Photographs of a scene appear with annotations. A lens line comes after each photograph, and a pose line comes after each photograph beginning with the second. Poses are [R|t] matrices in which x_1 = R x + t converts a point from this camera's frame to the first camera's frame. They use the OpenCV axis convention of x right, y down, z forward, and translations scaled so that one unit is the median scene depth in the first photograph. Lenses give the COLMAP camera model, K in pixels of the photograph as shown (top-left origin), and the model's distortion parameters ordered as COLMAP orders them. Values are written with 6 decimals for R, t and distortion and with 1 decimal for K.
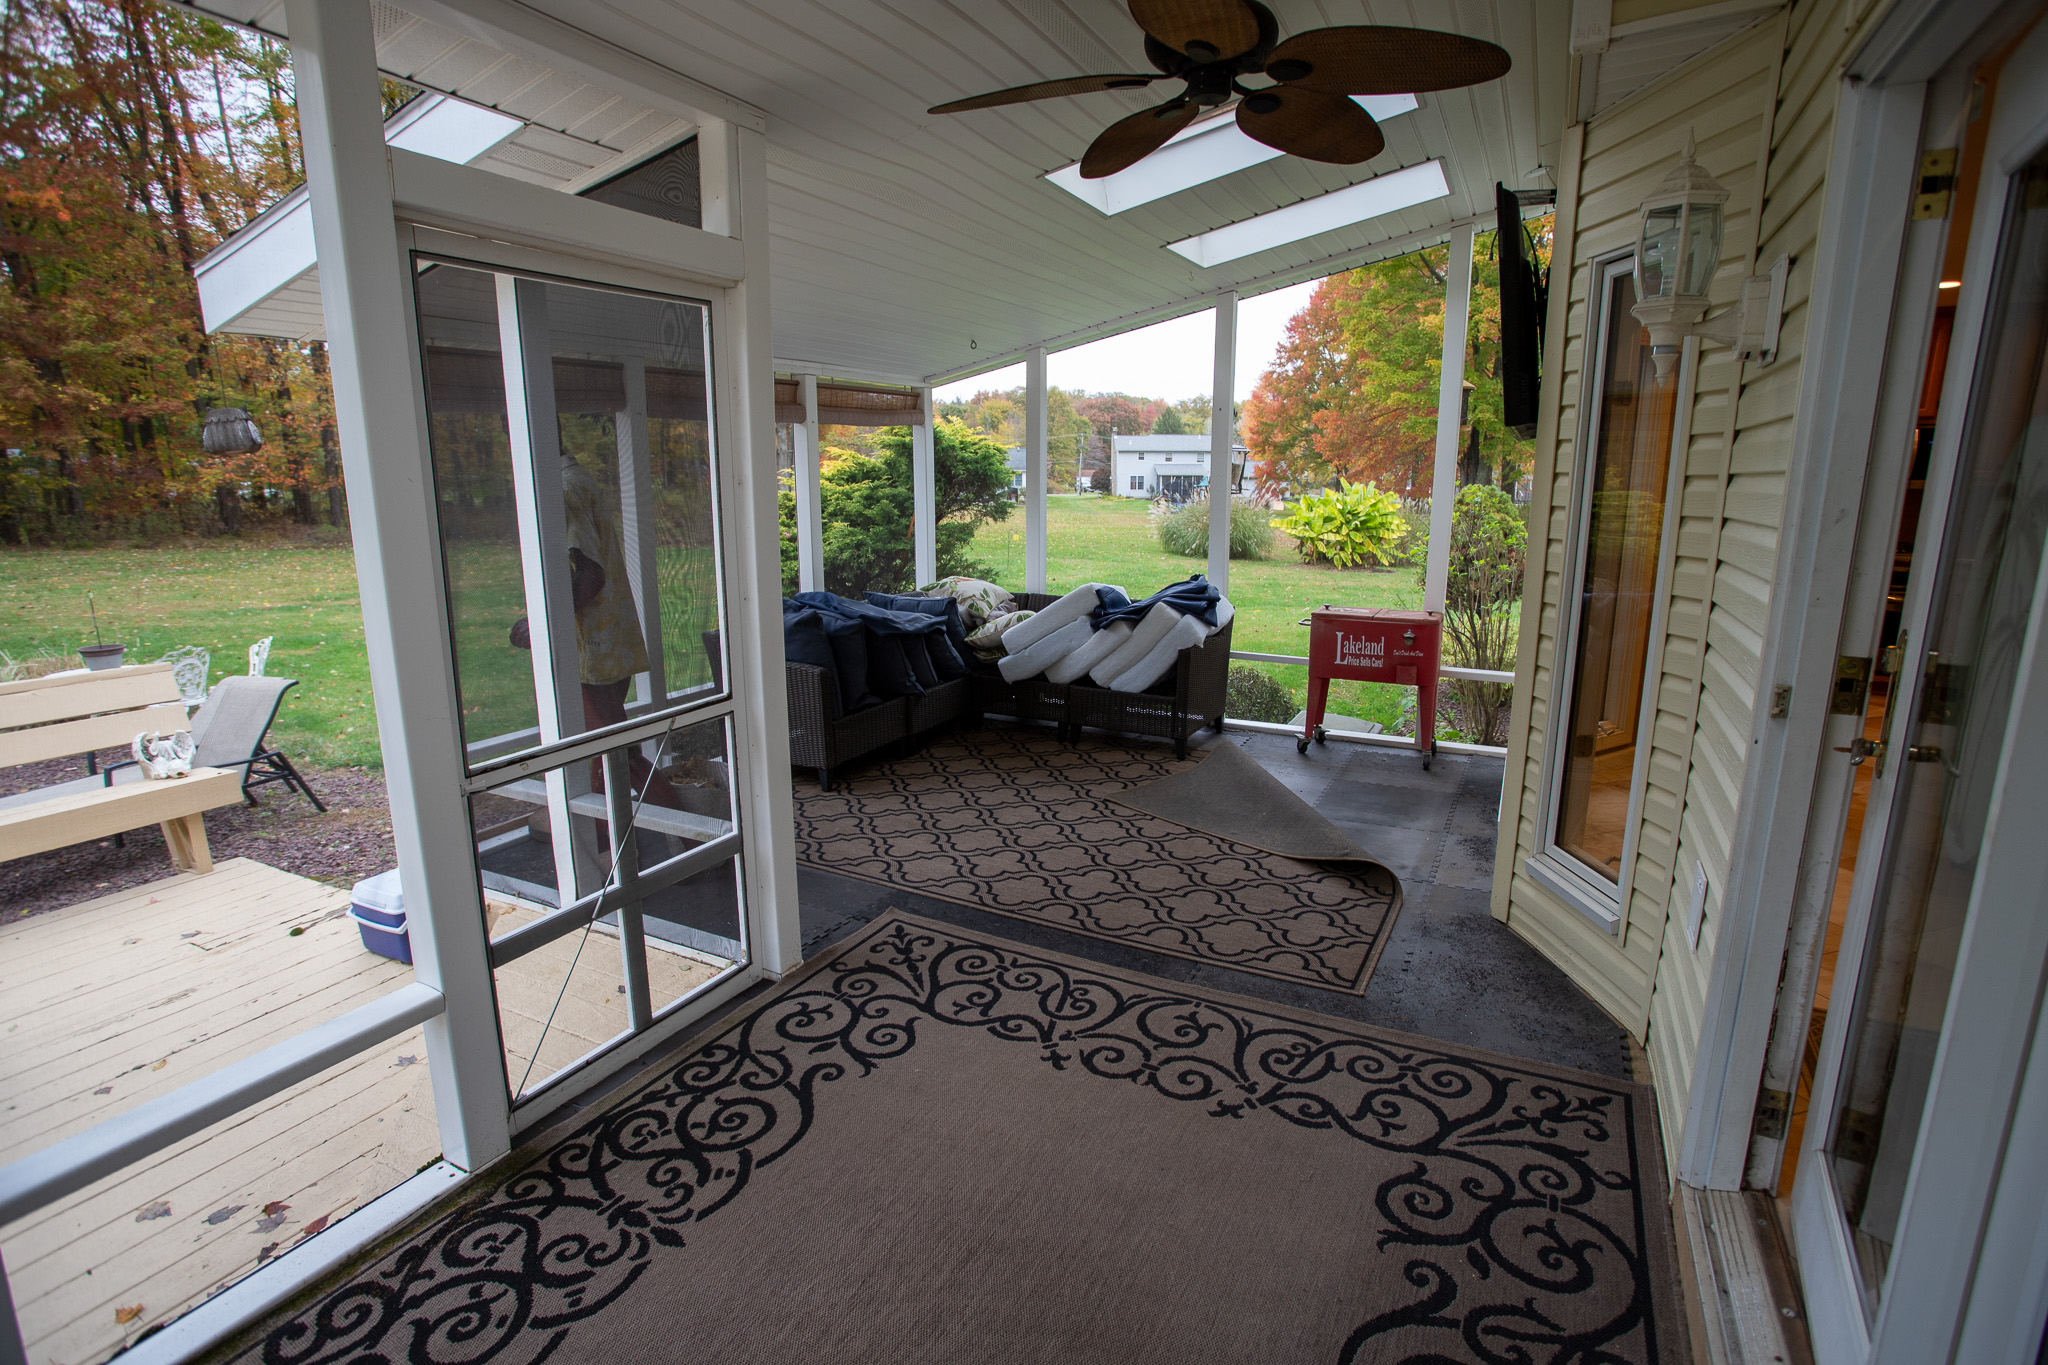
lens RADIAL K [[997.6, 0, 1029.1], [0, 997.6, 680.7], [0, 0, 1]] dist [-0.062315, 0.023451]
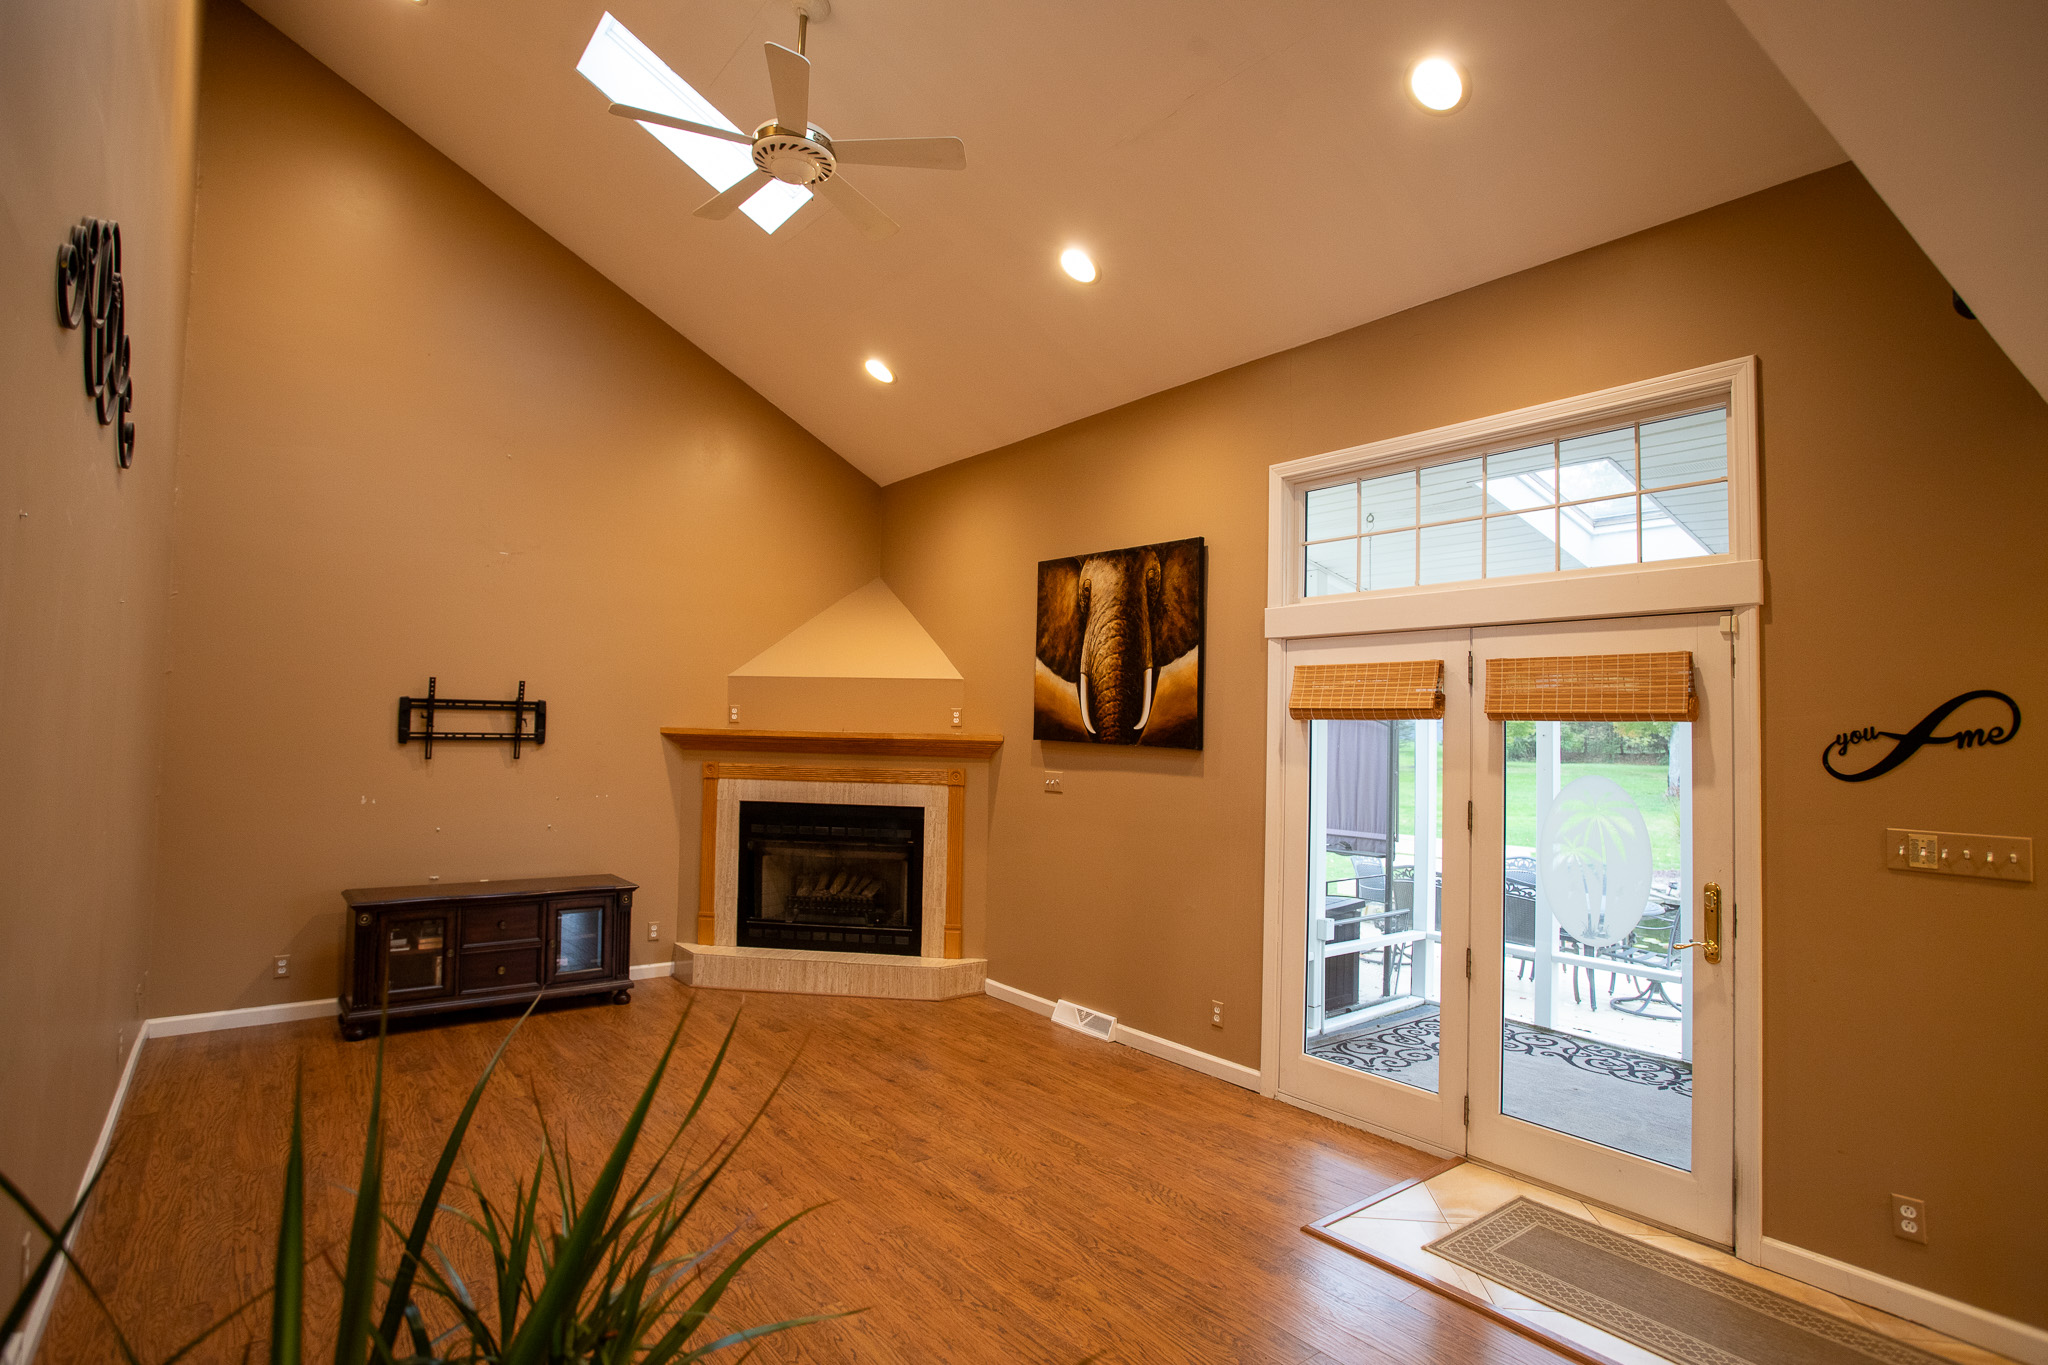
lens RADIAL K [[1030.7, 0, 1022.9], [0, 1030.7, 679.6], [0, 0, 1]] dist [-0.058818, 0.019820]
pose [[-0.427788, -0.055676, -0.902163, 1.017908], [-0.211244, 0.976619, 0.039897, -0.072160], [0.878848, 0.207644, -0.429547, 0.177727]]
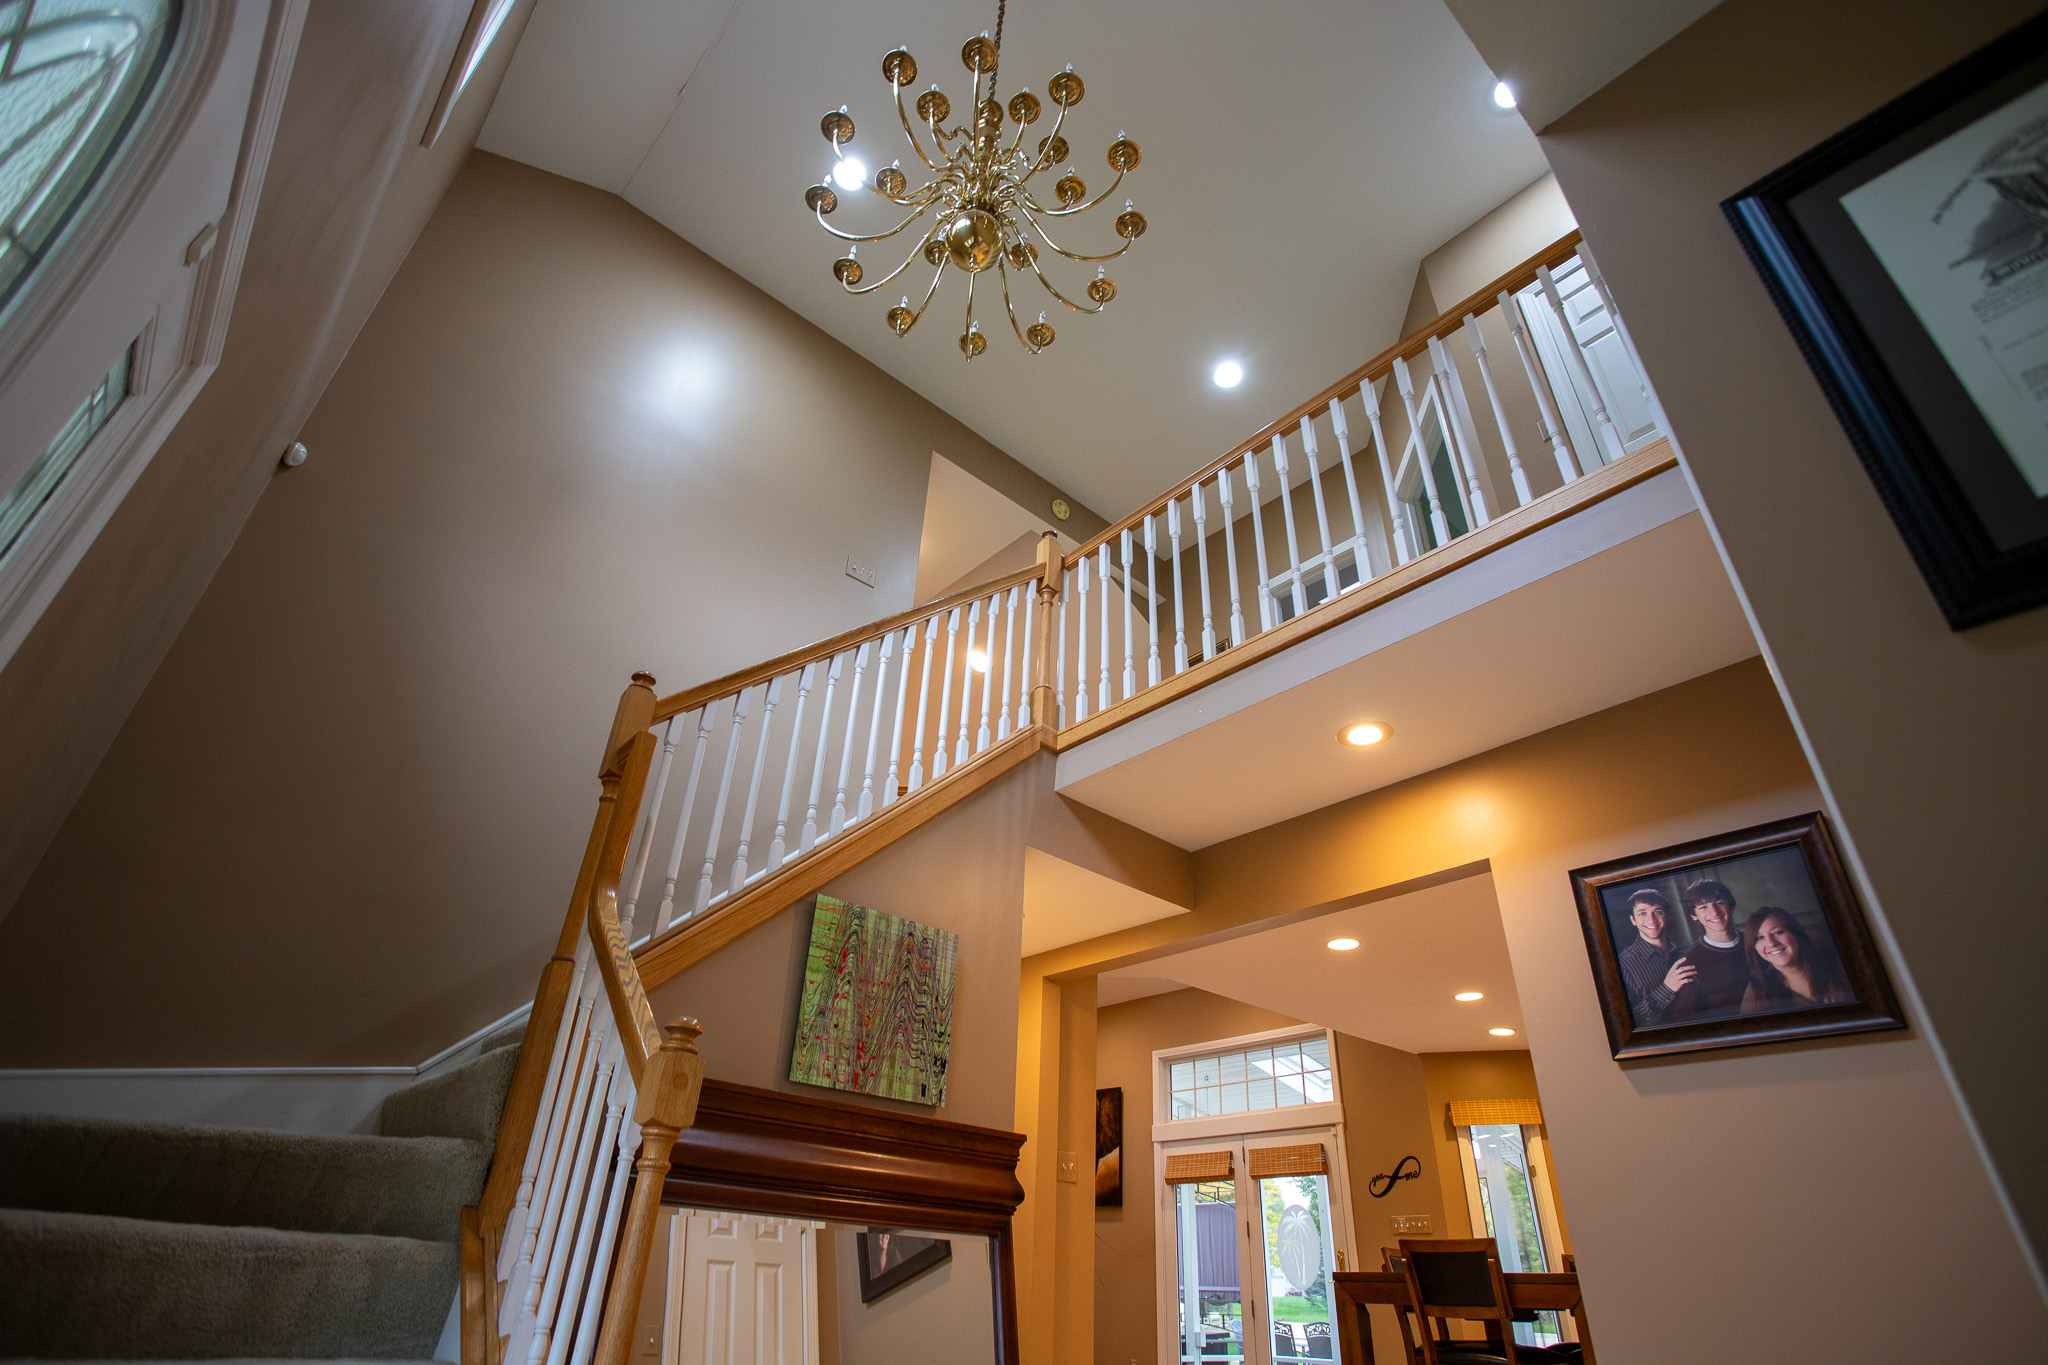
lens RADIAL K [[997.6, 0, 1024.2], [0, 997.6, 695.6], [0, 0, 1]] dist [-0.062315, 0.023451]
pose [[-0.354079, -0.502997, -0.788430, 1.917004], [-0.237276, 0.863778, -0.444508, 0.026214], [0.904615, 0.029684, -0.425195, 0.467533]]
